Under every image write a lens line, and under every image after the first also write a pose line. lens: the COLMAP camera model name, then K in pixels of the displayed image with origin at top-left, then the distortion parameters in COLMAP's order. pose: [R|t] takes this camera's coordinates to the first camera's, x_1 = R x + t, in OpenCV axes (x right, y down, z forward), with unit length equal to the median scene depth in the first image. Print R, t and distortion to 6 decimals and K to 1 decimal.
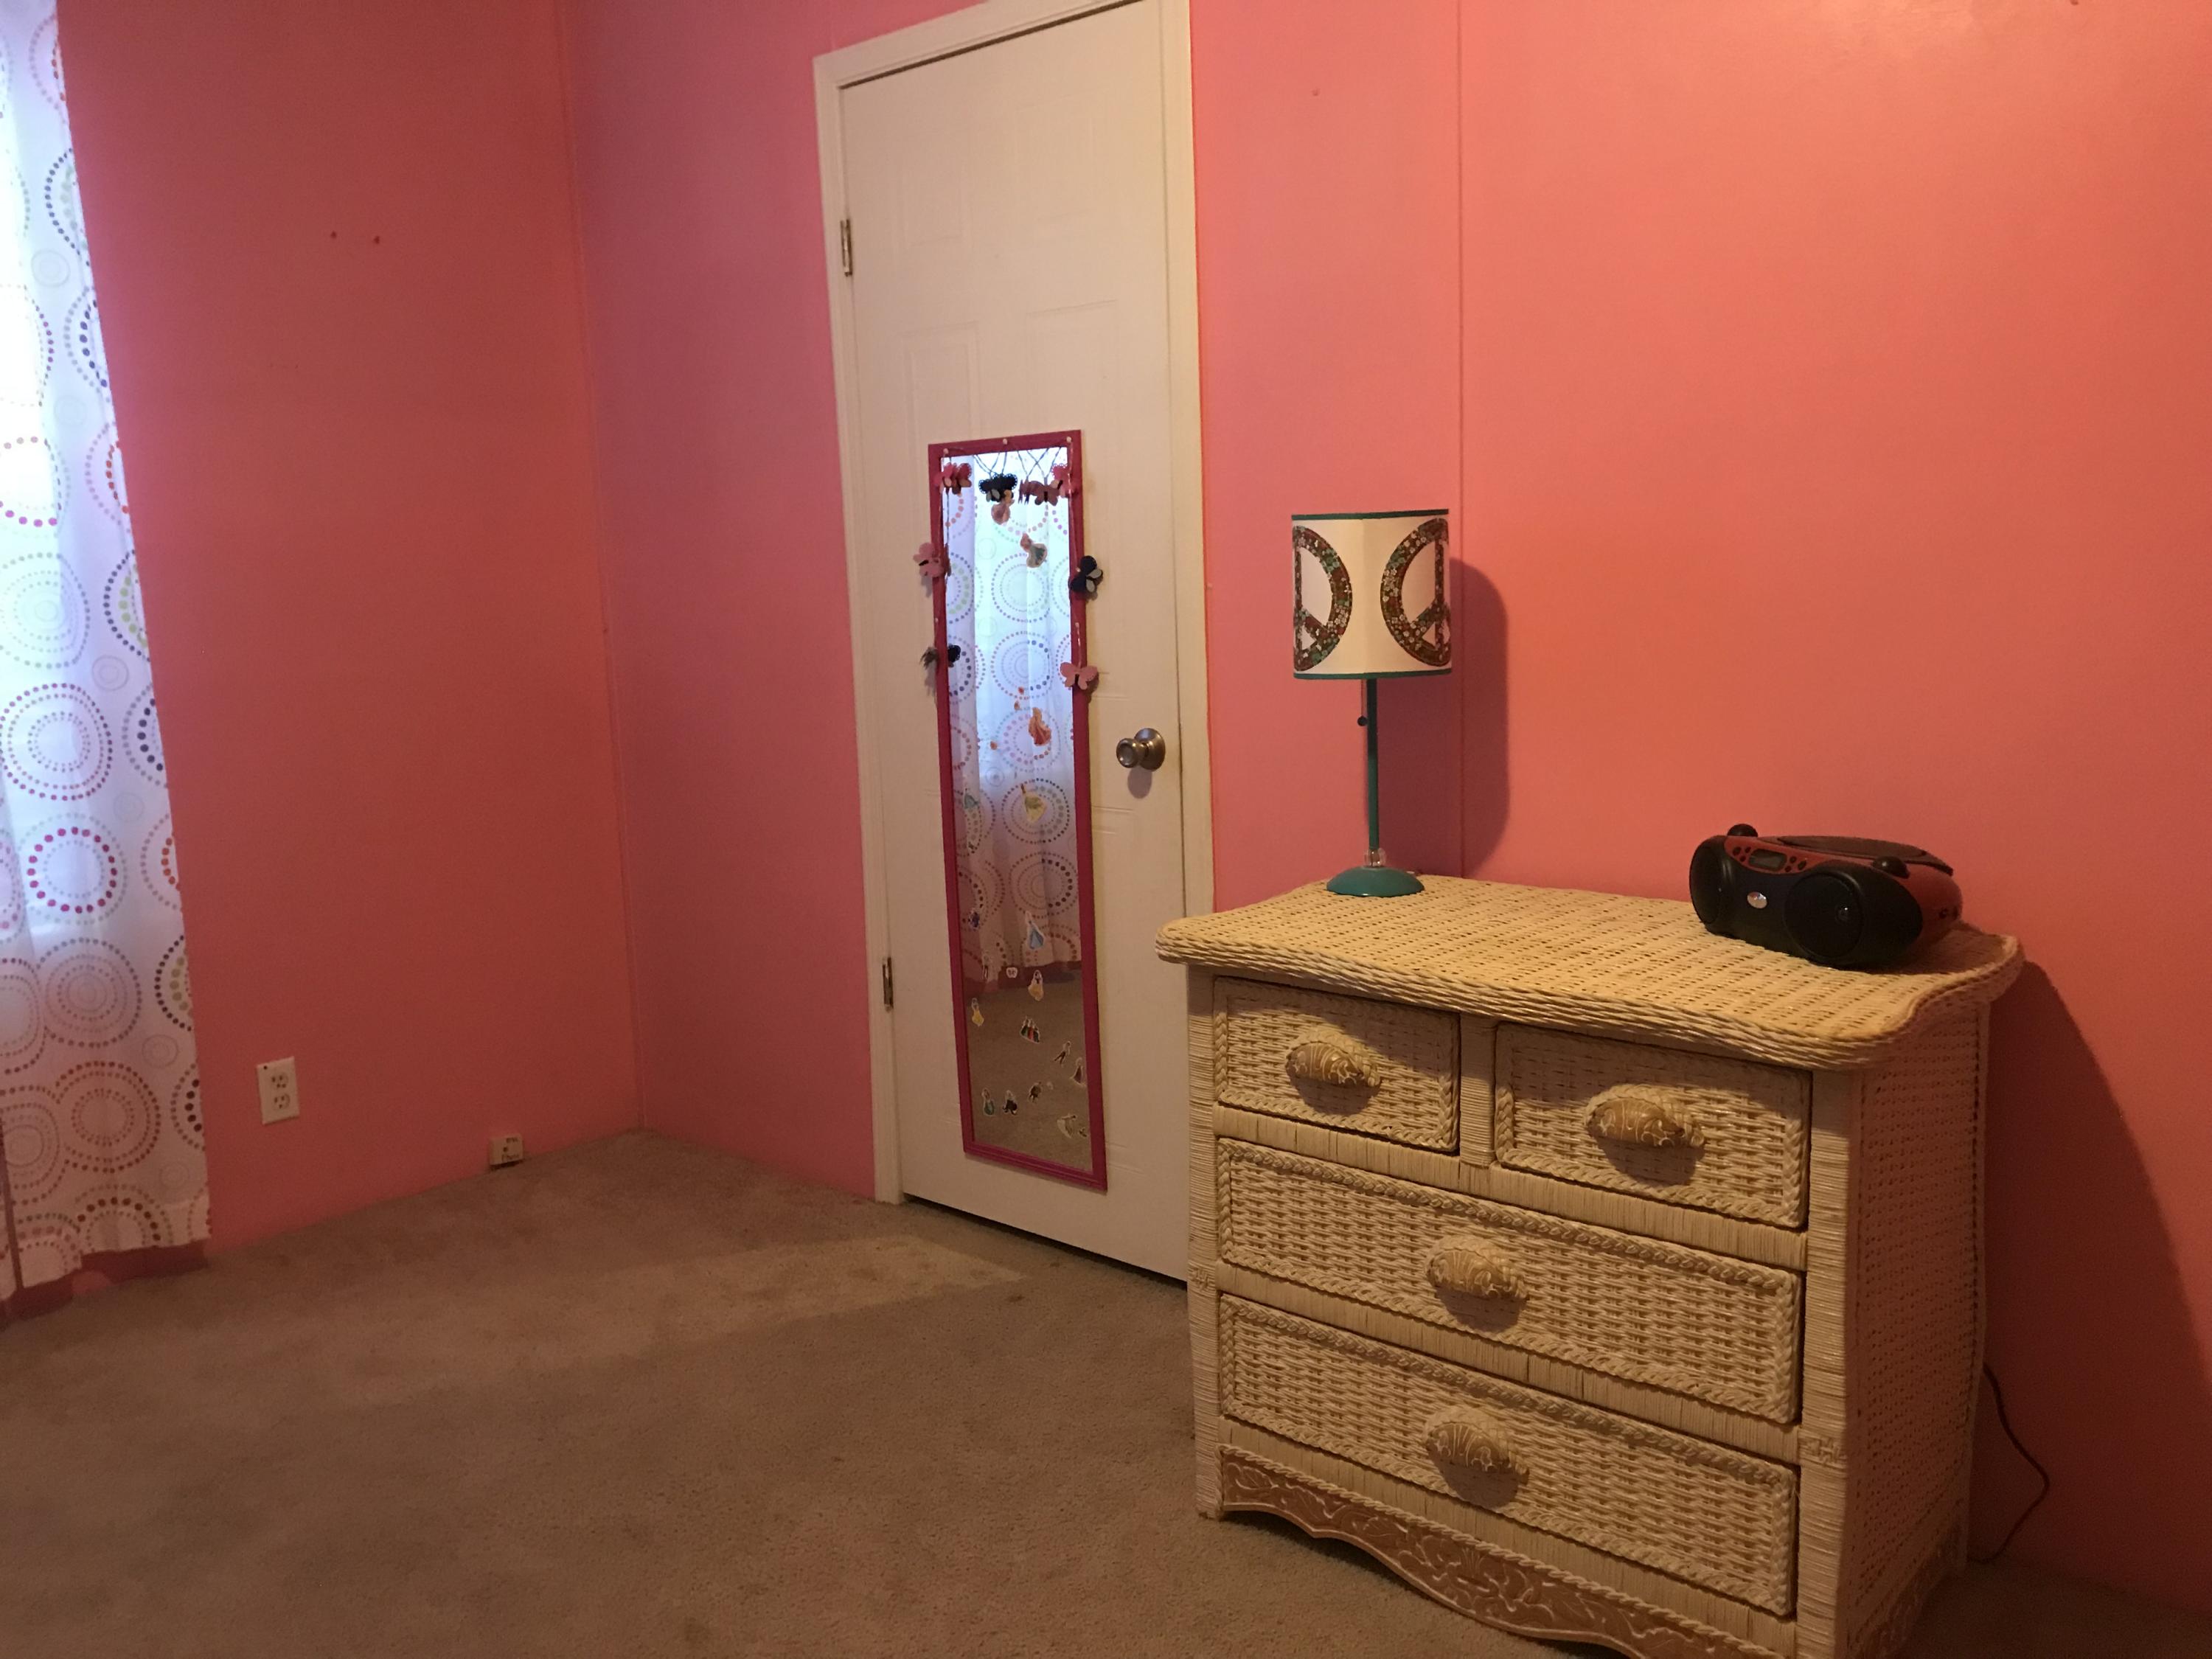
lens RADIAL K [[1837.3, 0, 1101.6], [0, 1837.3, 831.7], [0, 0, 1]] dist [0.022949, -0.025744]
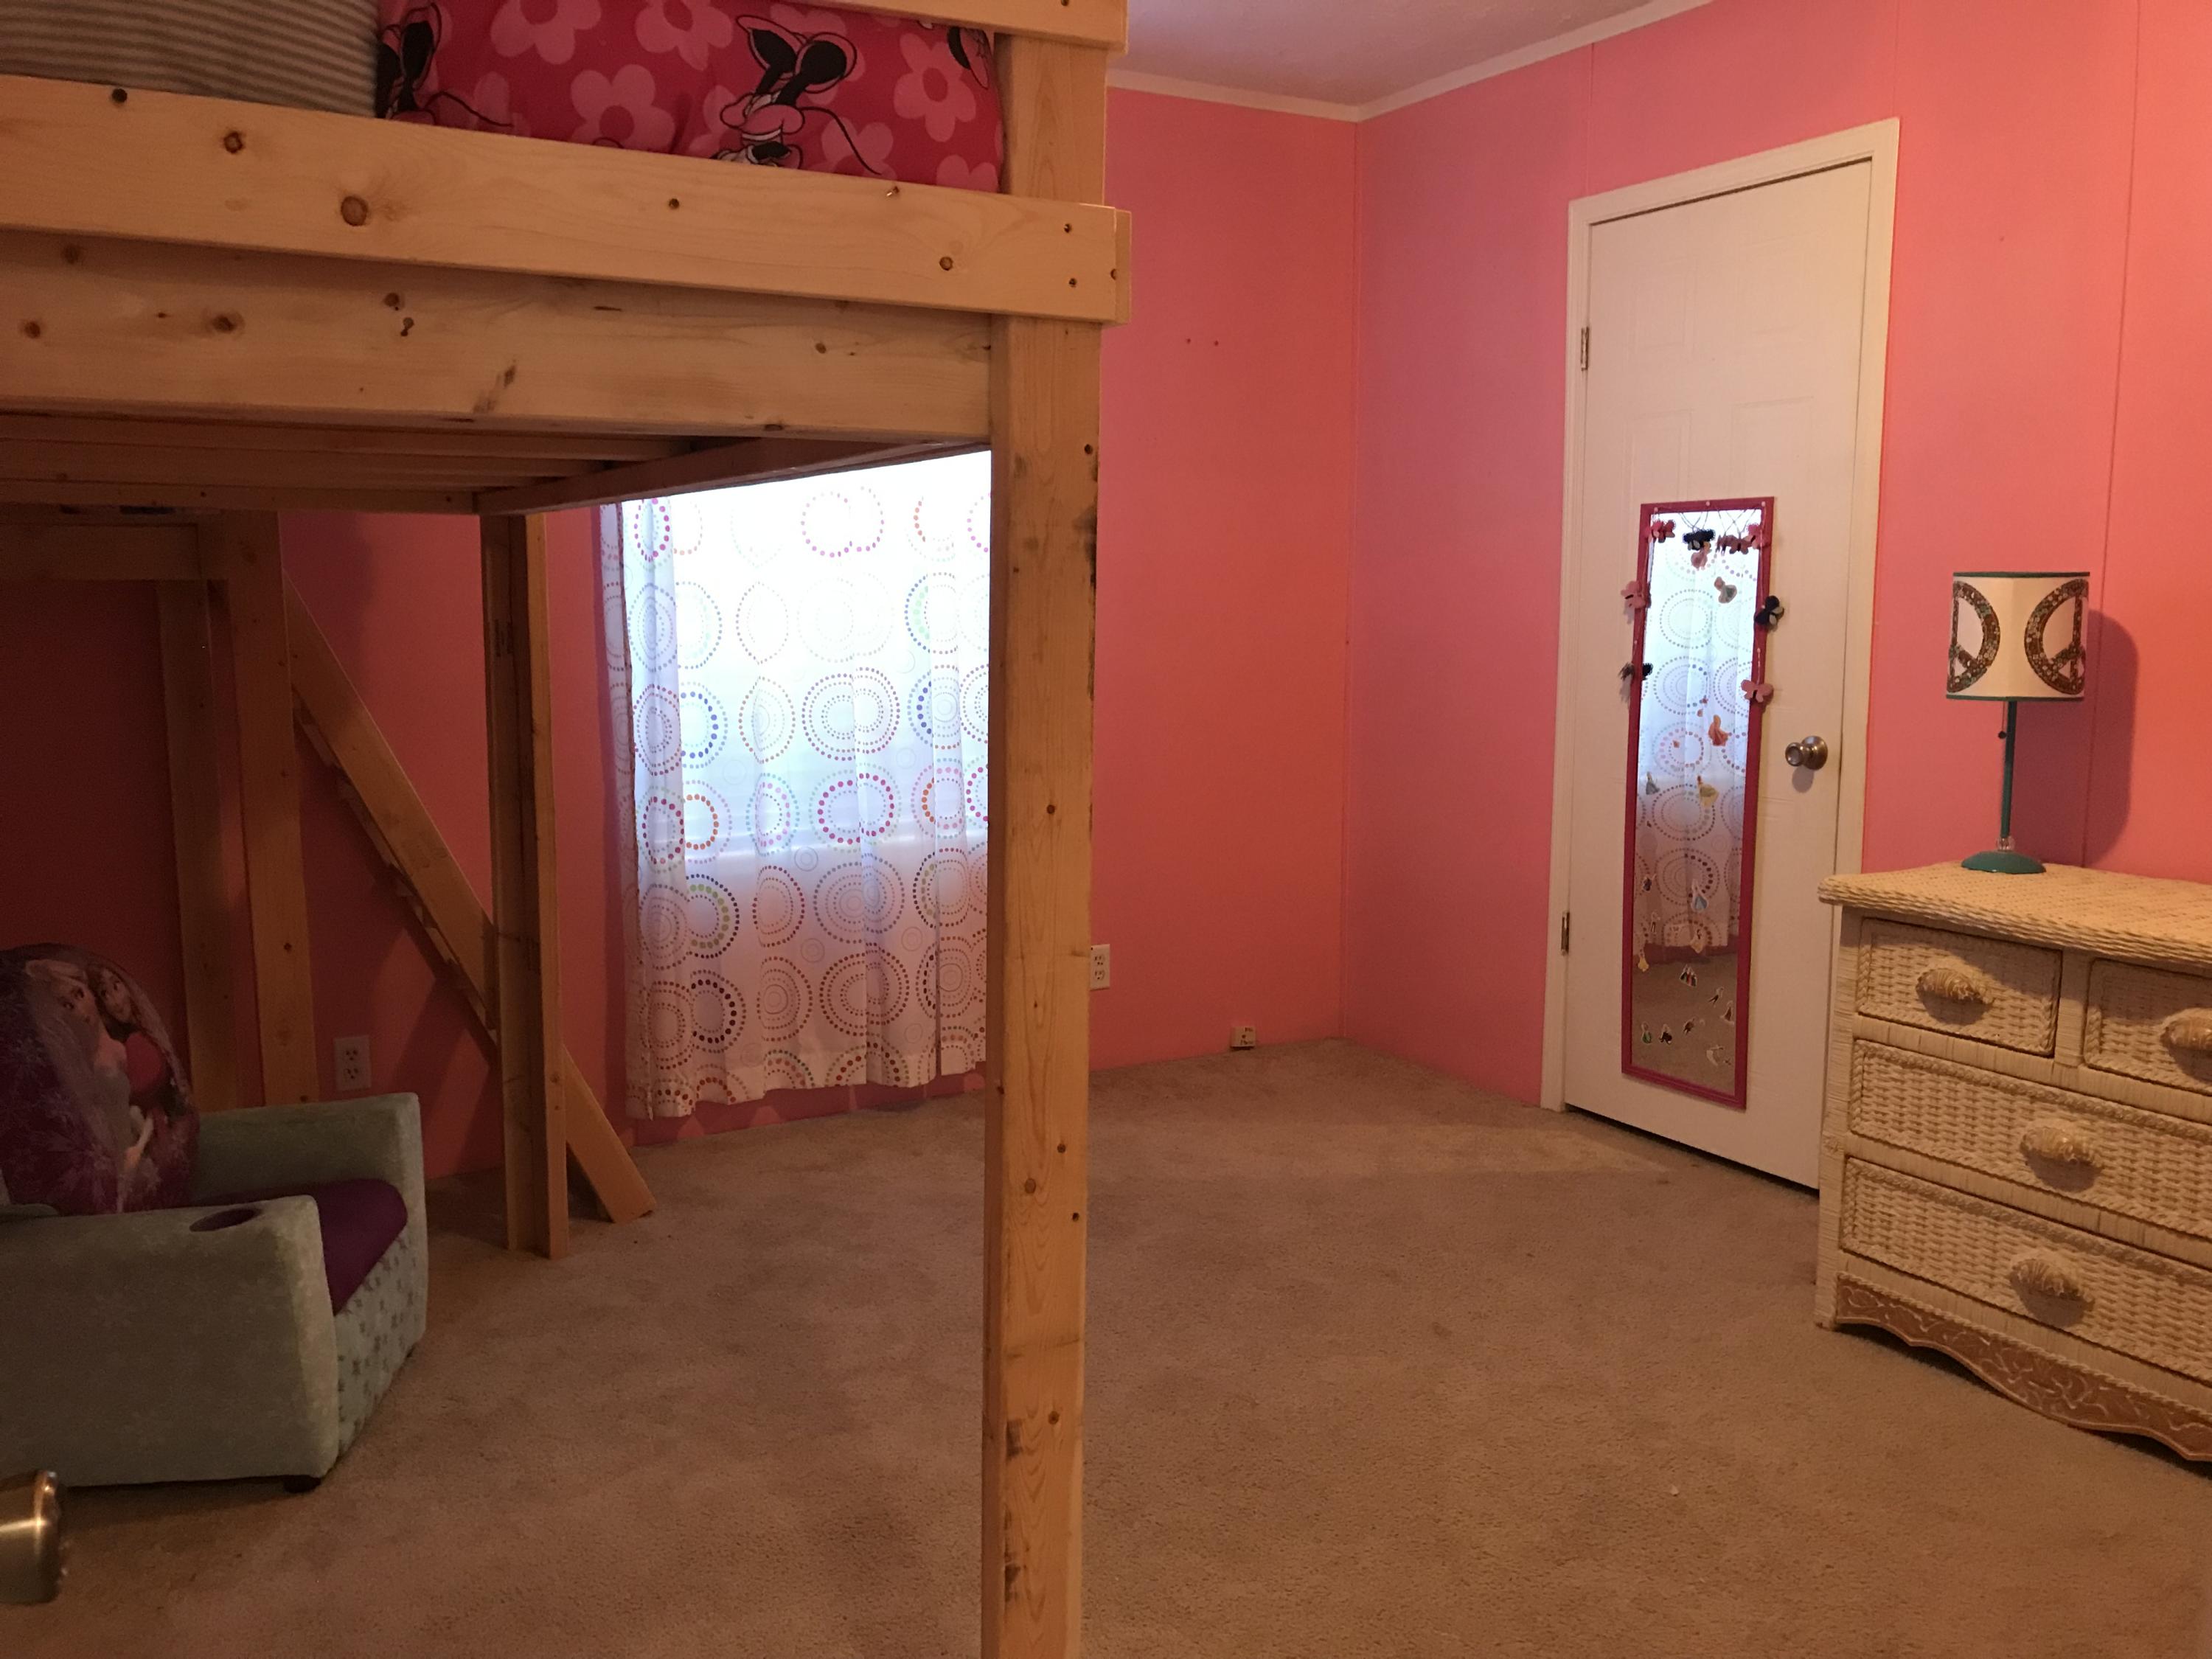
lens RADIAL K [[1837.3, 0, 1062.0], [0, 1837.3, 808.6], [0, 0, 1]] dist [0.022949, -0.025744]
pose [[0.939763, 0.074564, -0.333595, -0.041597], [-0.082253, 0.996571, -0.008963, 0.057704], [0.331783, 0.035862, 0.942674, -0.433658]]
